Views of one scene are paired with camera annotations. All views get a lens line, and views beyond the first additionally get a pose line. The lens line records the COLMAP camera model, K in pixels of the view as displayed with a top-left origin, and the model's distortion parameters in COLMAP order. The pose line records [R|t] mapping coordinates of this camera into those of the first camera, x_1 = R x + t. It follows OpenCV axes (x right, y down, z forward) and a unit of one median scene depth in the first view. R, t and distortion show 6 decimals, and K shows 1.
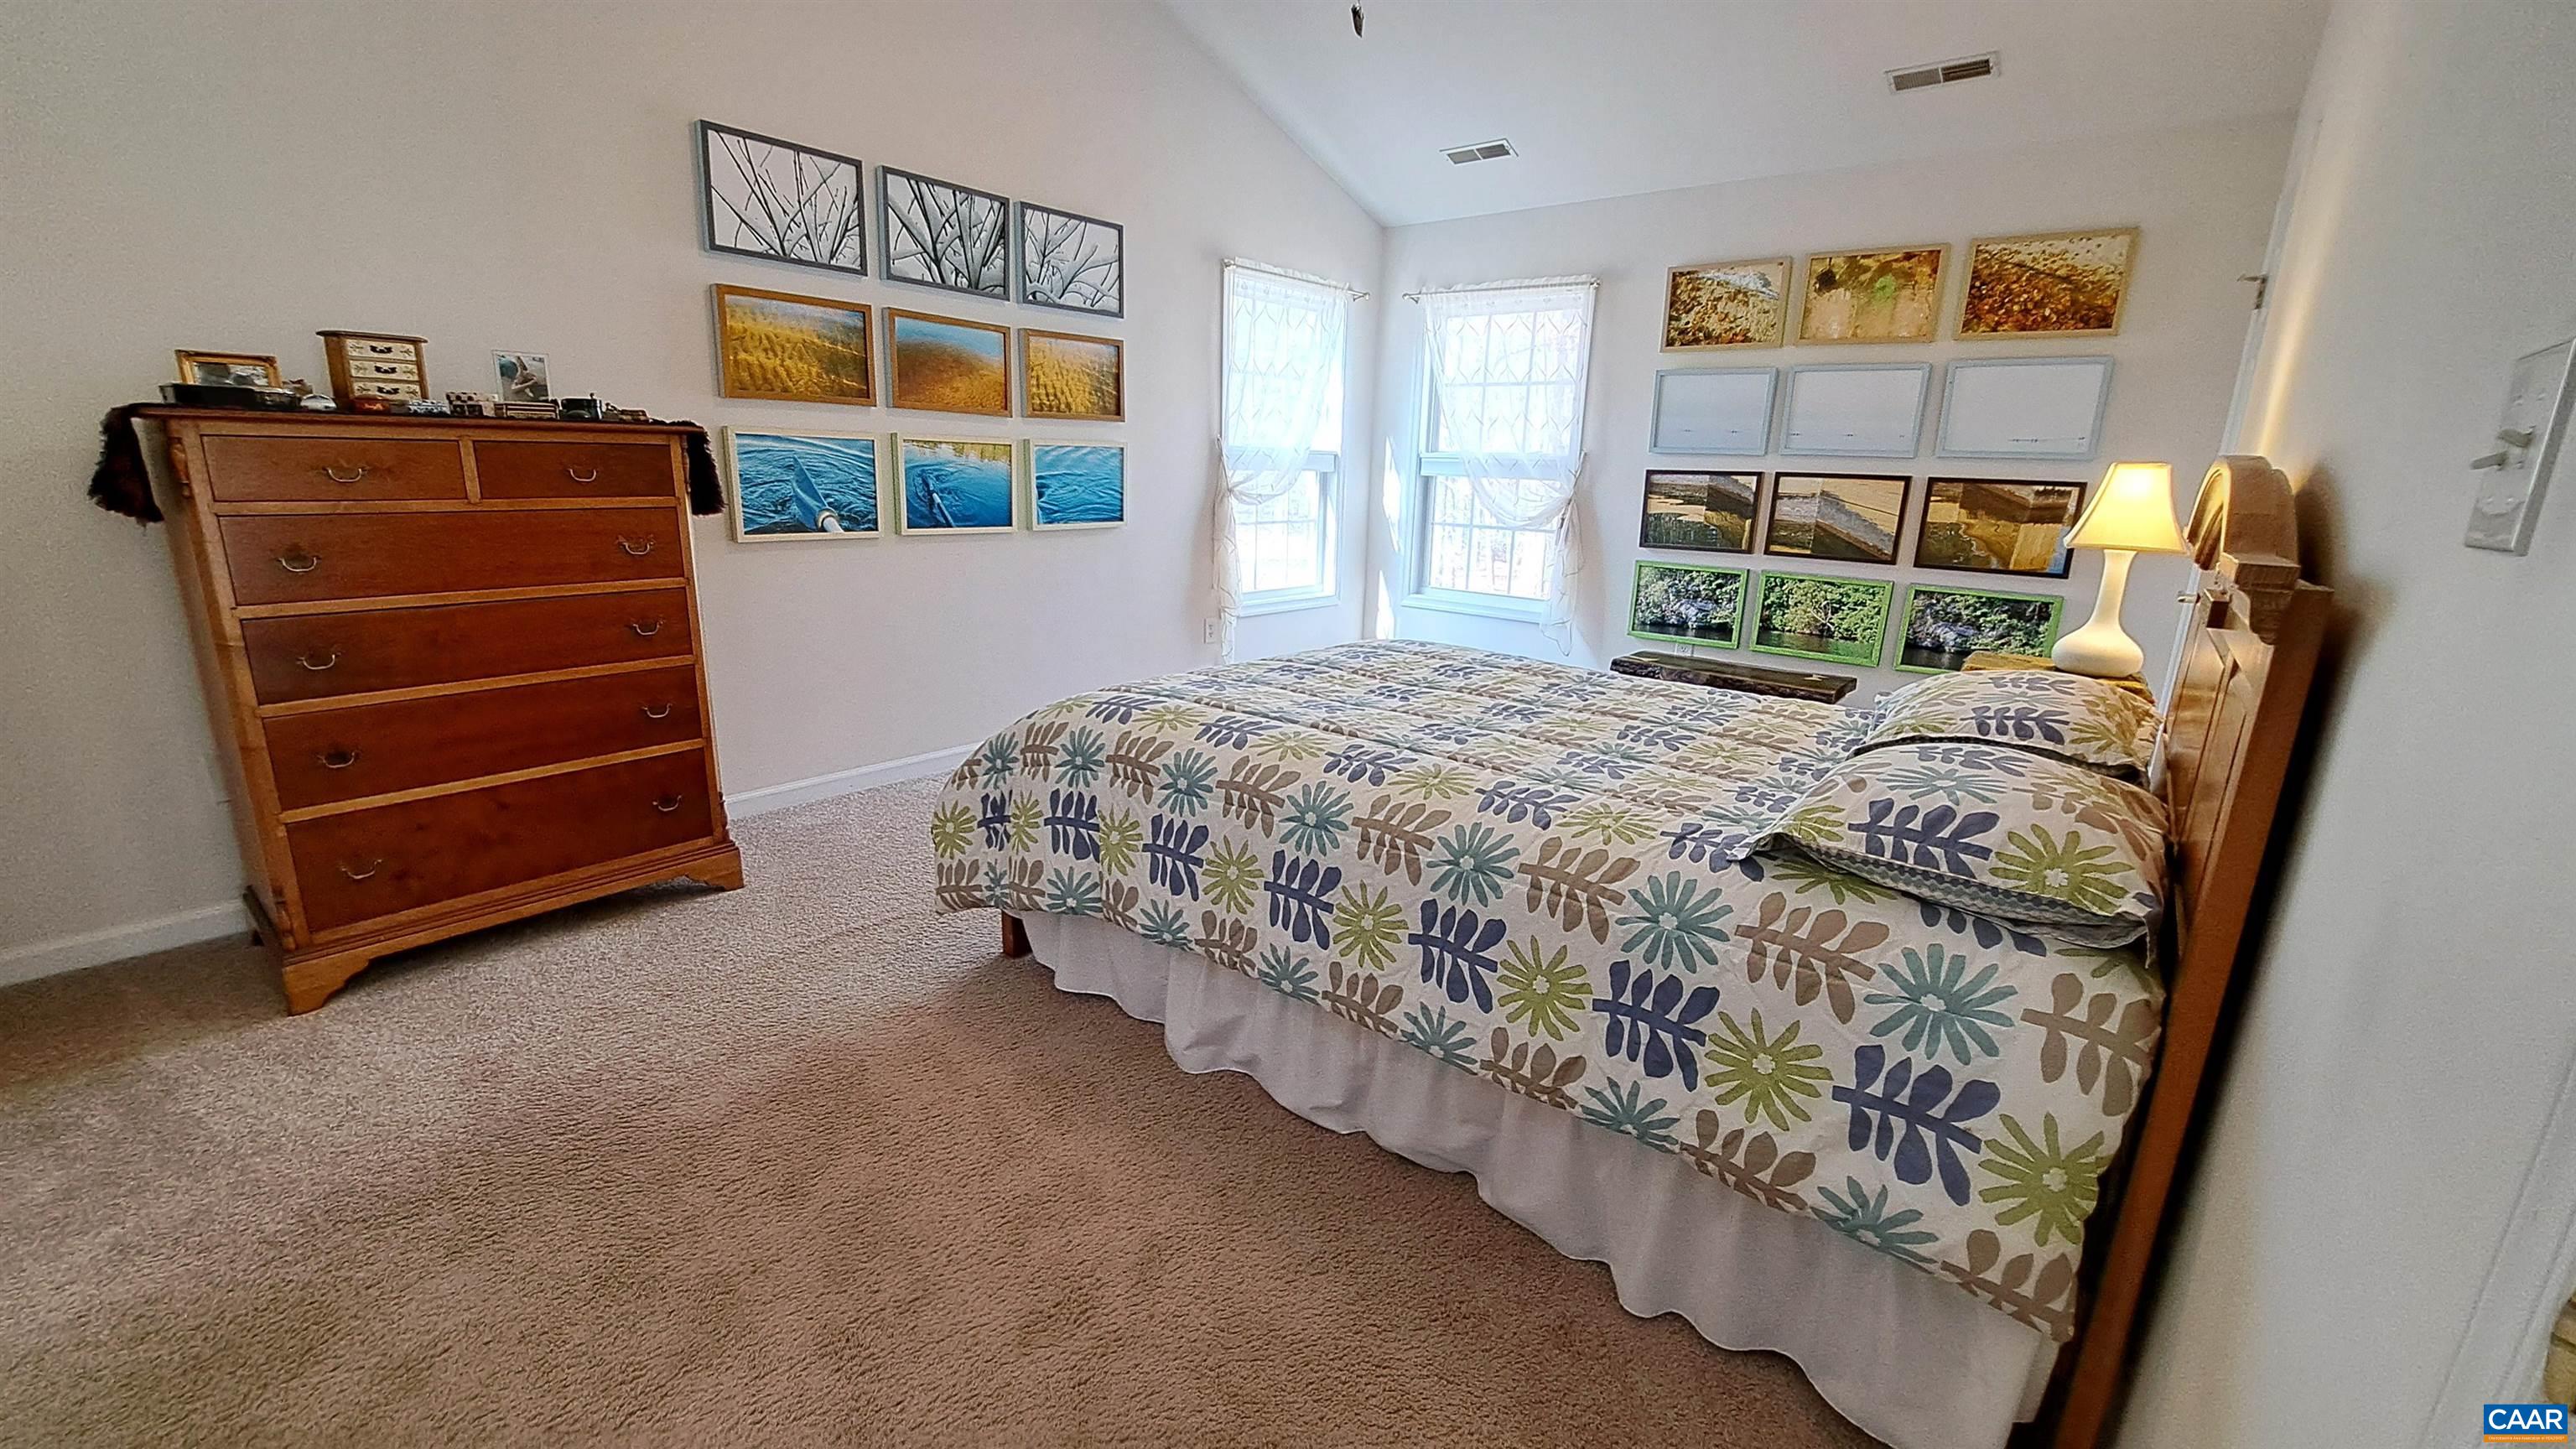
lens RADIAL K [[1035.6, 0, 1297.4], [0, 1035.6, 712.9], [0, 0, 1]] dist [-0.003906, -0.000257]
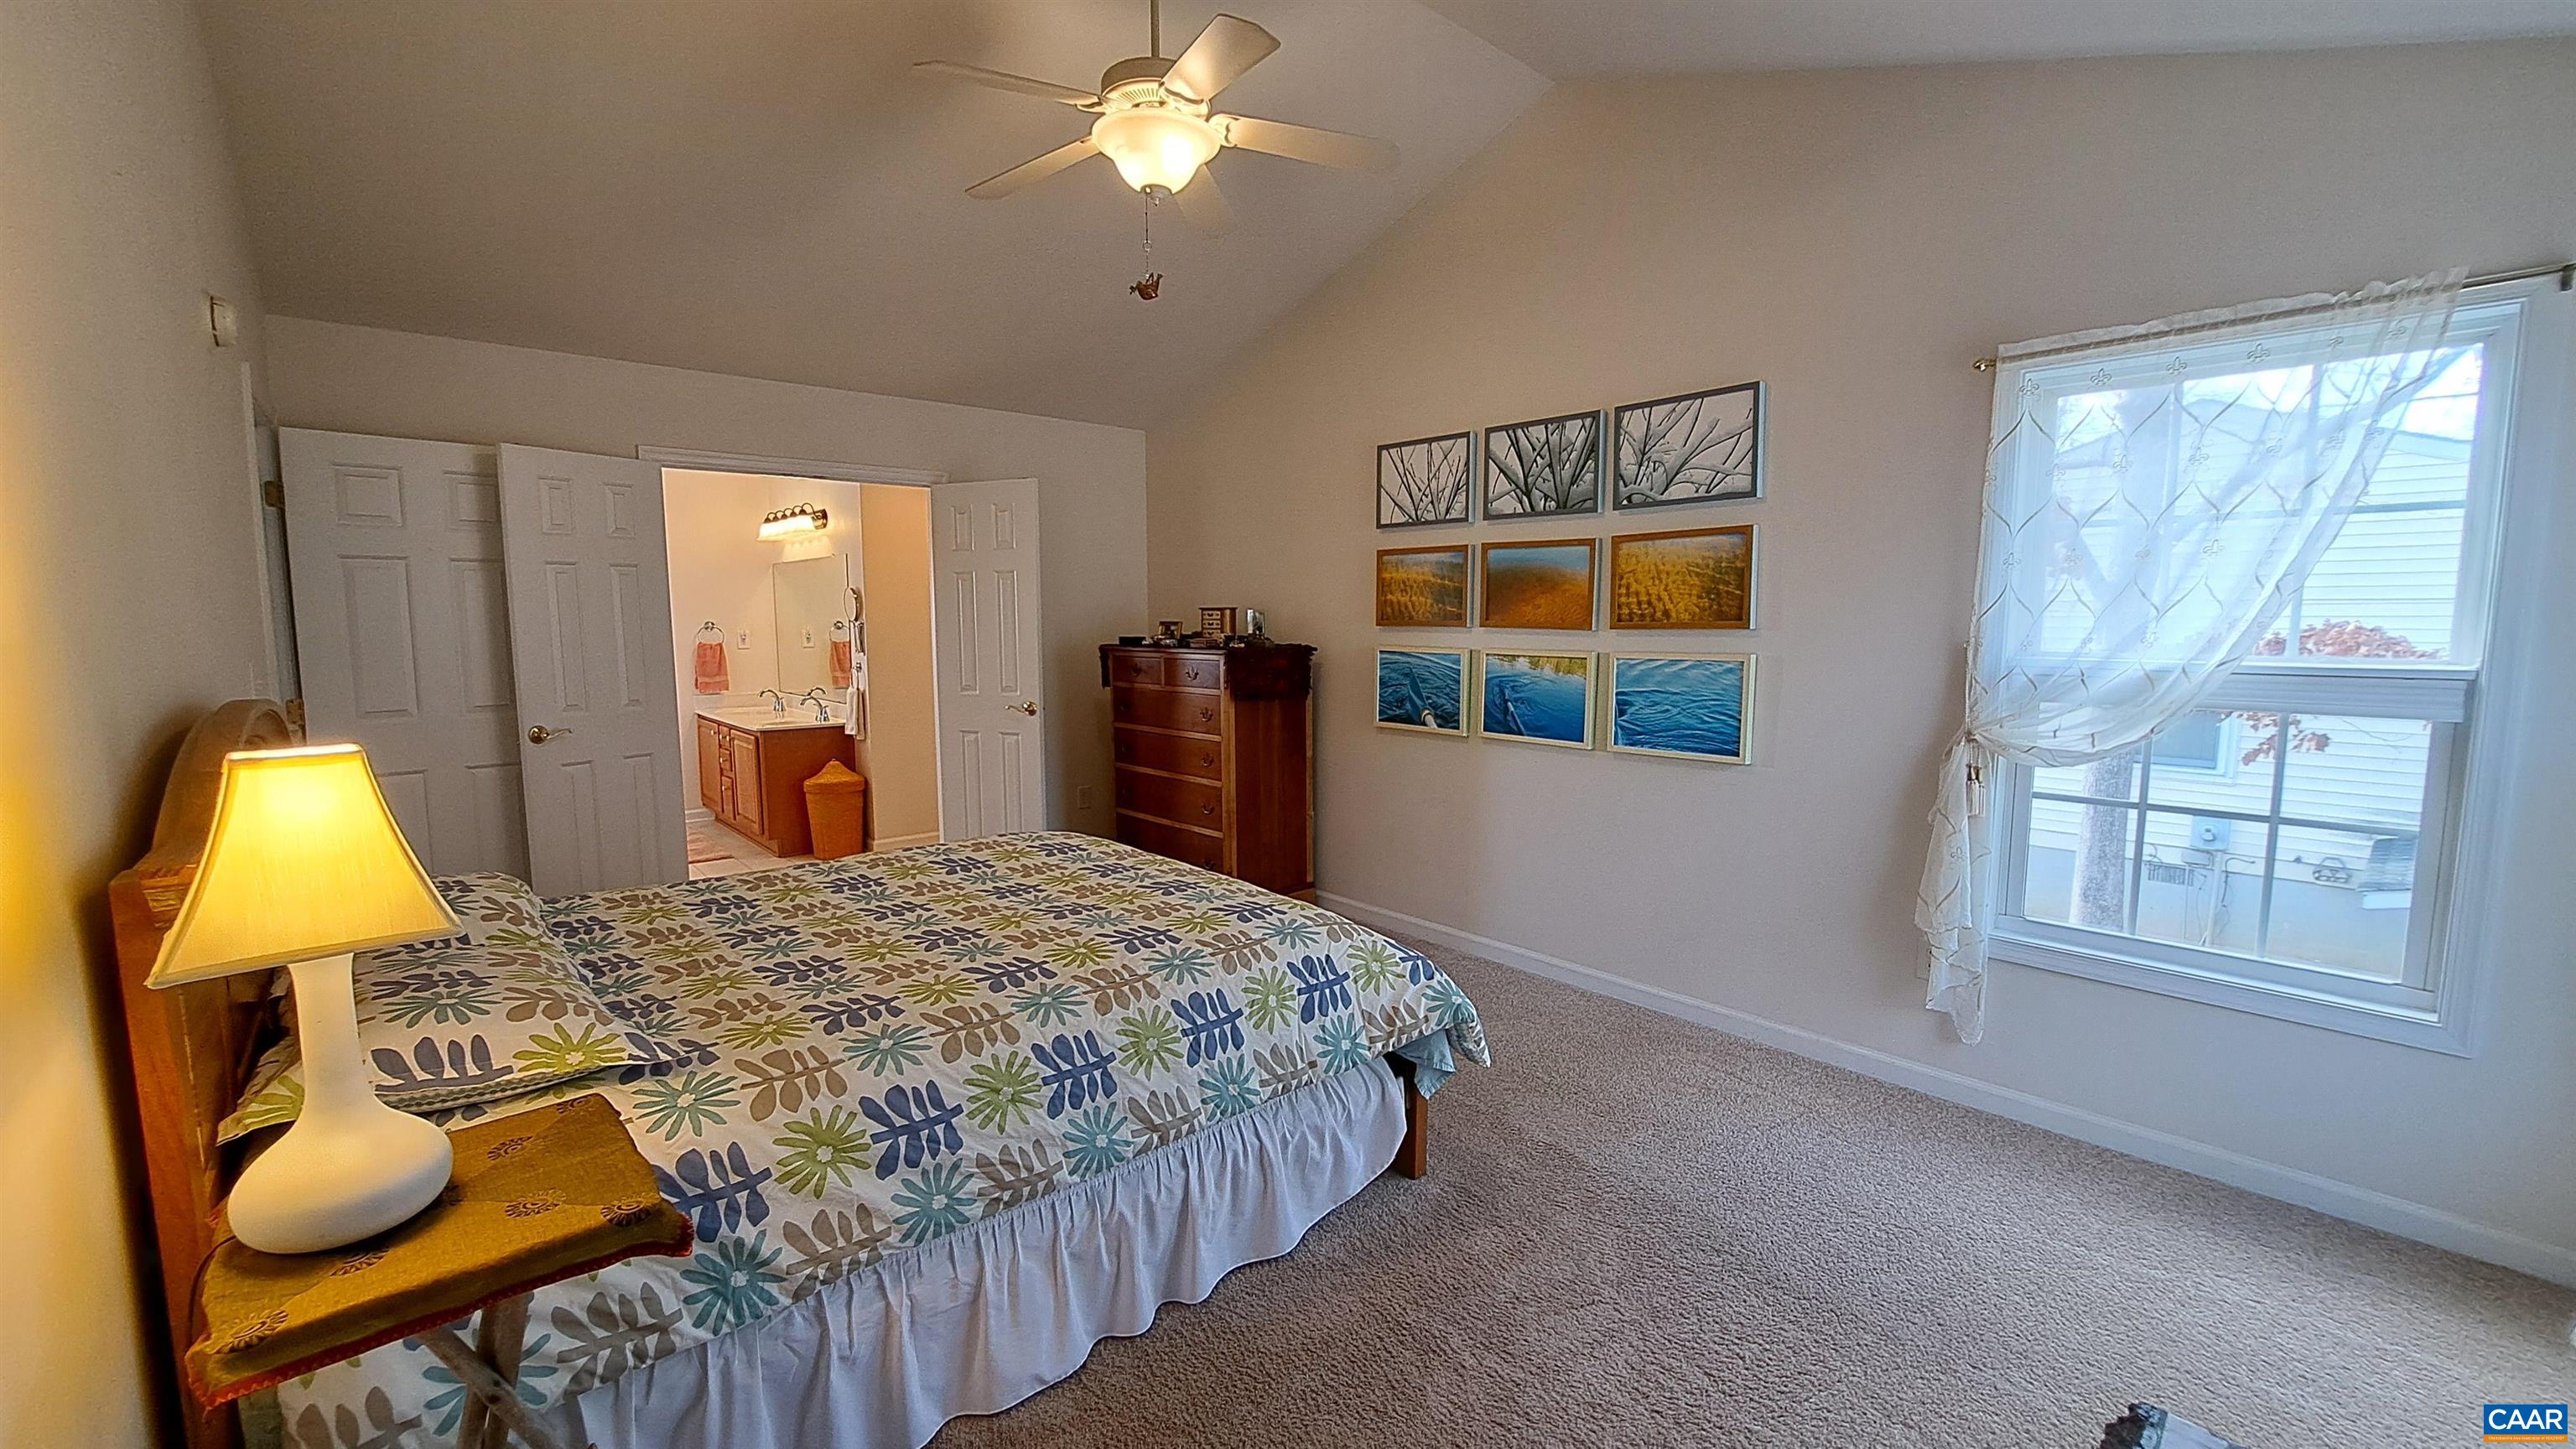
lens RADIAL K [[1035.6, 0, 1294.1], [0, 1035.6, 739.0], [0, 0, 1]] dist [-0.003906, -0.000257]
pose [[-0.149323, 0.069059, -0.986374, 0.751073], [-0.251560, 0.962081, 0.105441, -0.235778], [0.956253, 0.263877, -0.126288, 0.945795]]
